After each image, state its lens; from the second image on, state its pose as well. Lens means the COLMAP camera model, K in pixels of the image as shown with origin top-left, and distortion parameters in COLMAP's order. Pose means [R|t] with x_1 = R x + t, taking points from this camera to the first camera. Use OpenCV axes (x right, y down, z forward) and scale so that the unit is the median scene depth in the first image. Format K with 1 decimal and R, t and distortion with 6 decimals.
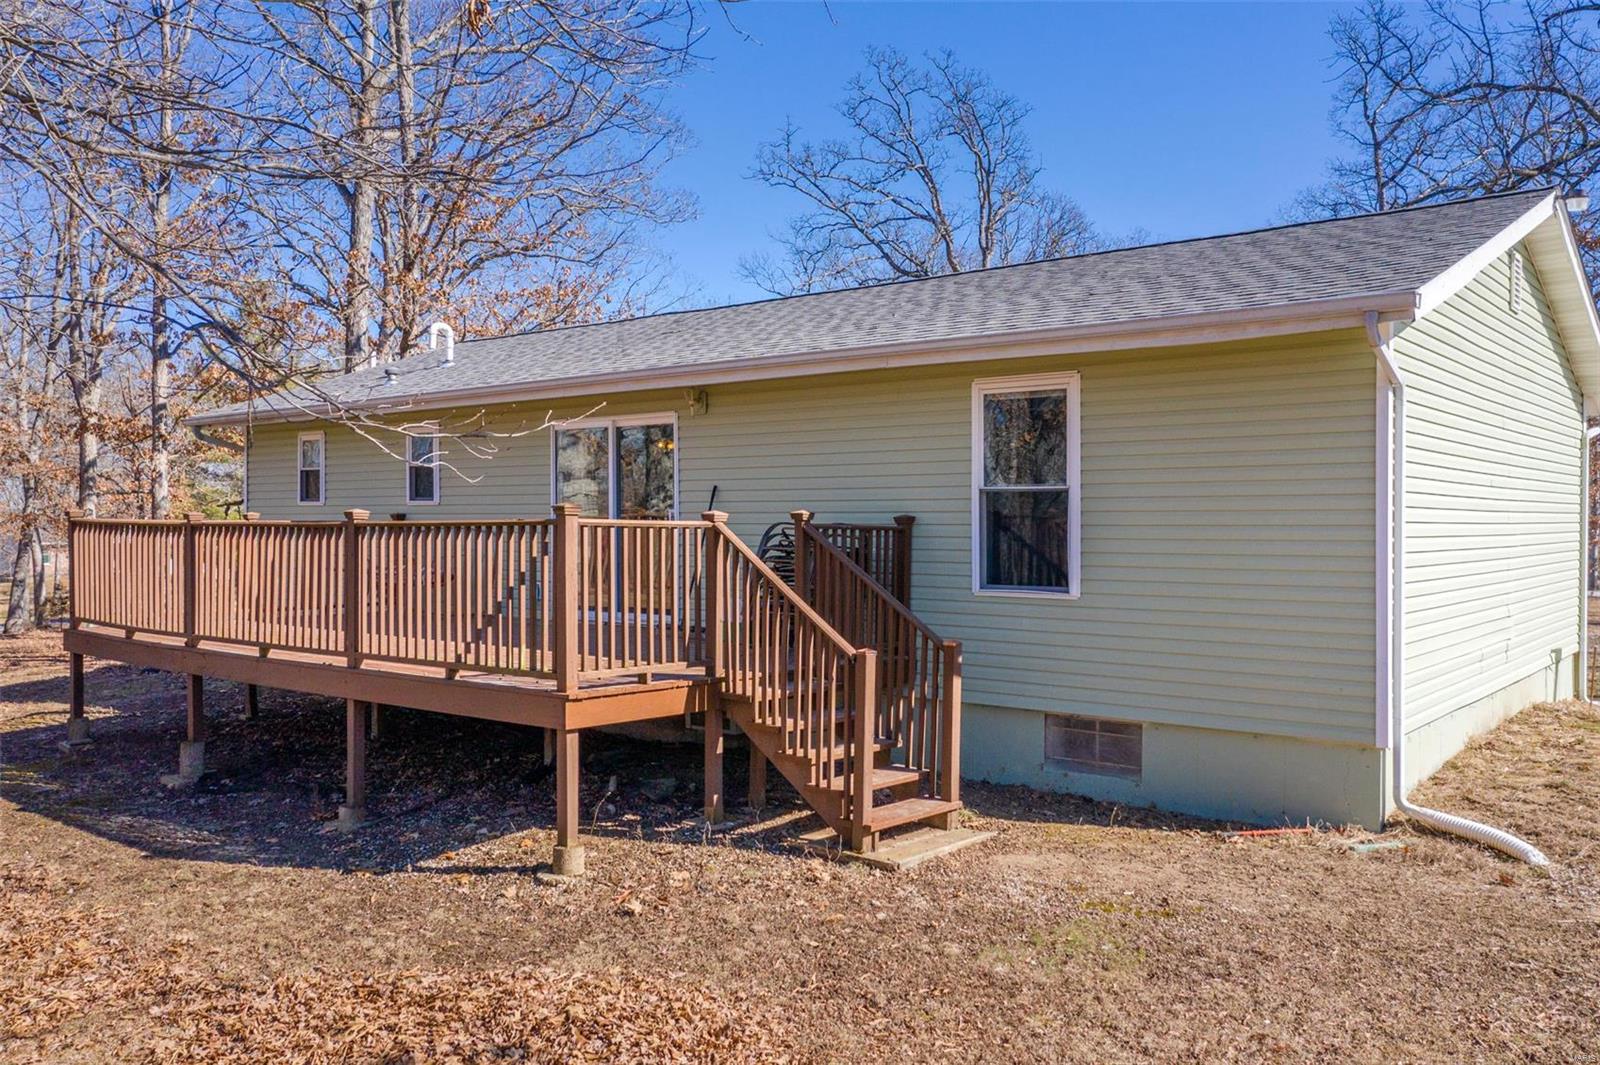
lens RADIAL K [[1262.7, 0, 806.7], [0, 1262.7, 537.3], [0, 0, 1]] dist [-0.015138, 0.017479]
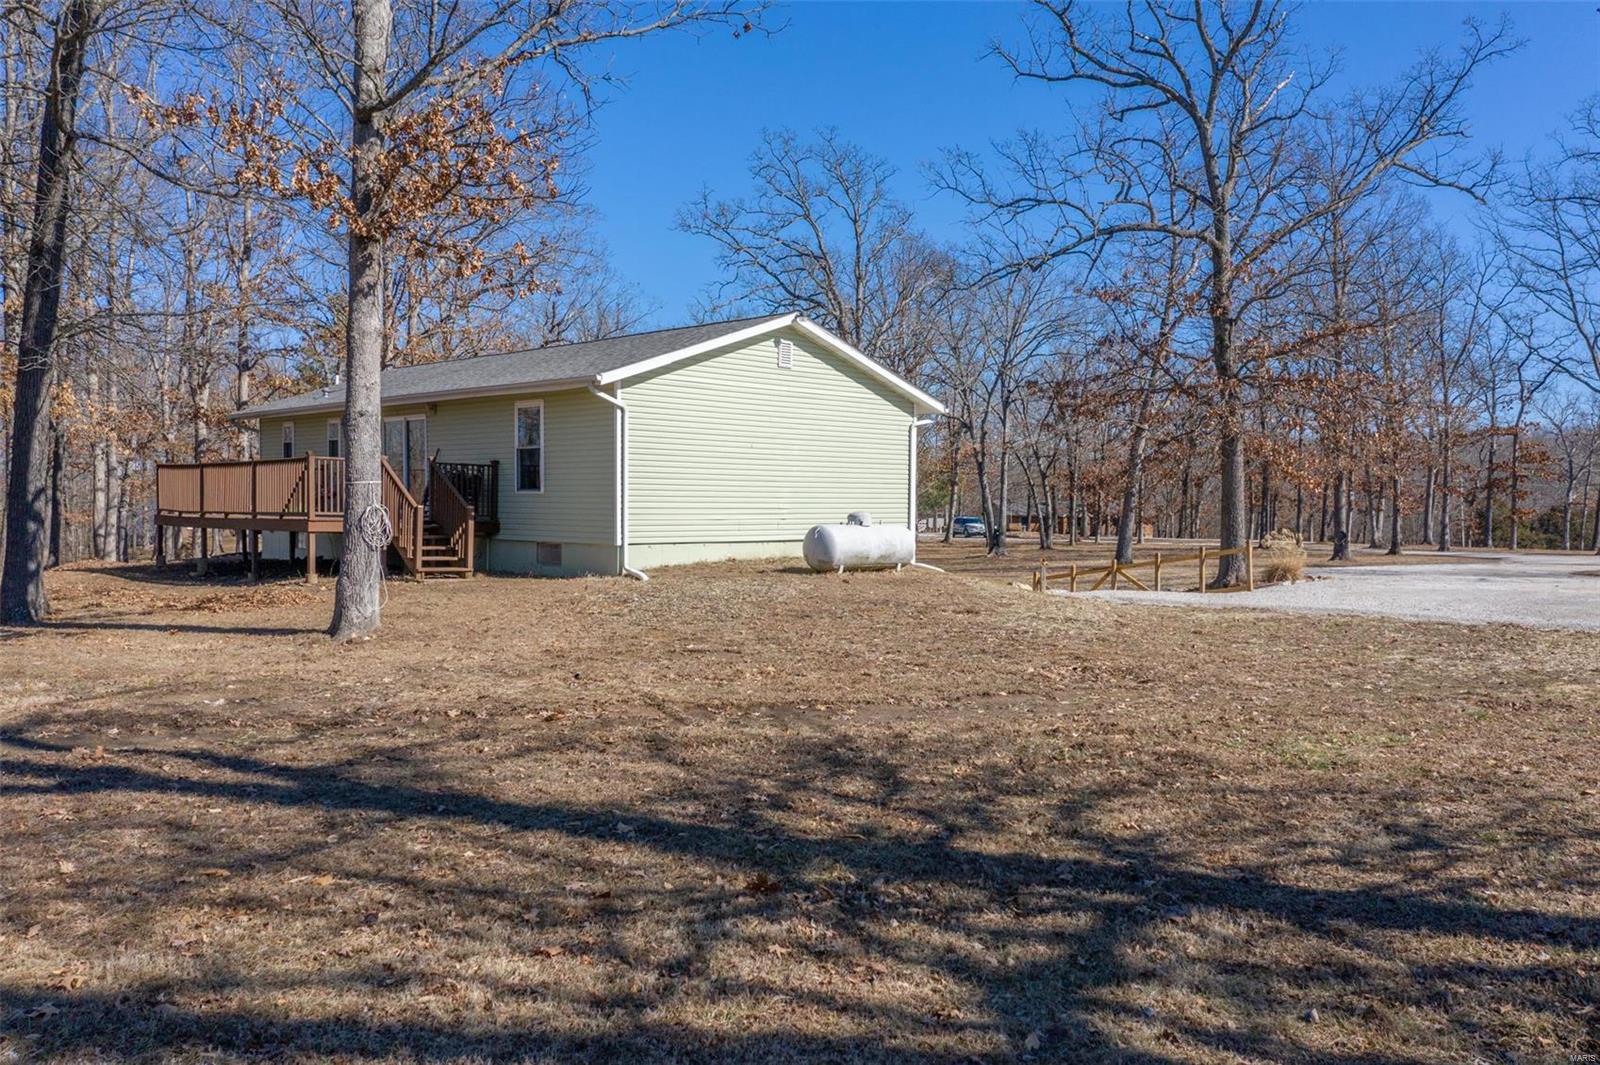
lens RADIAL K [[1262.7, 0, 802.0], [0, 1262.7, 528.2], [0, 0, 1]] dist [-0.015138, 0.017479]
pose [[0.994892, 0.007244, -0.100680, 0.287710], [-0.006524, 0.999951, 0.007482, 0.028424], [0.100730, -0.006787, 0.994891, -0.407961]]
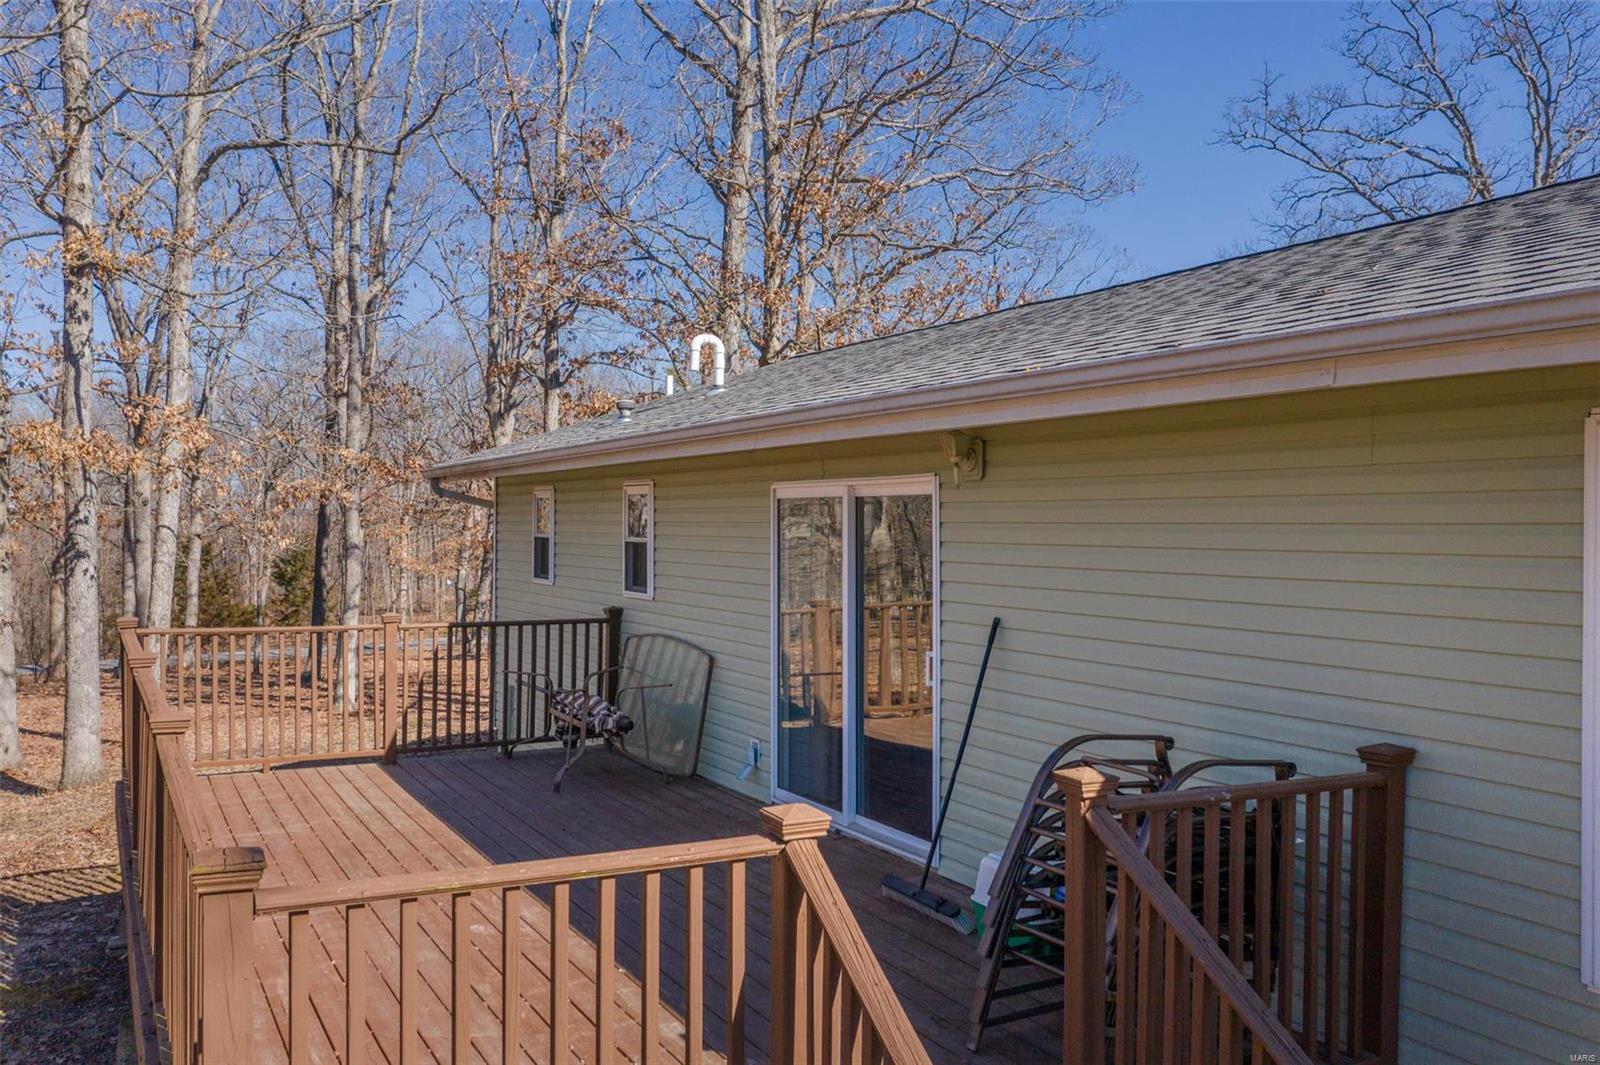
lens RADIAL K [[1262.7, 0, 809.3], [0, 1262.7, 528.9], [0, 0, 1]] dist [-0.015138, 0.017479]
pose [[0.929018, 0.007093, -0.369966, 0.018008], [-0.012077, 0.999865, -0.011156, -0.026814], [0.369837, 0.014832, 0.928978, 0.183664]]
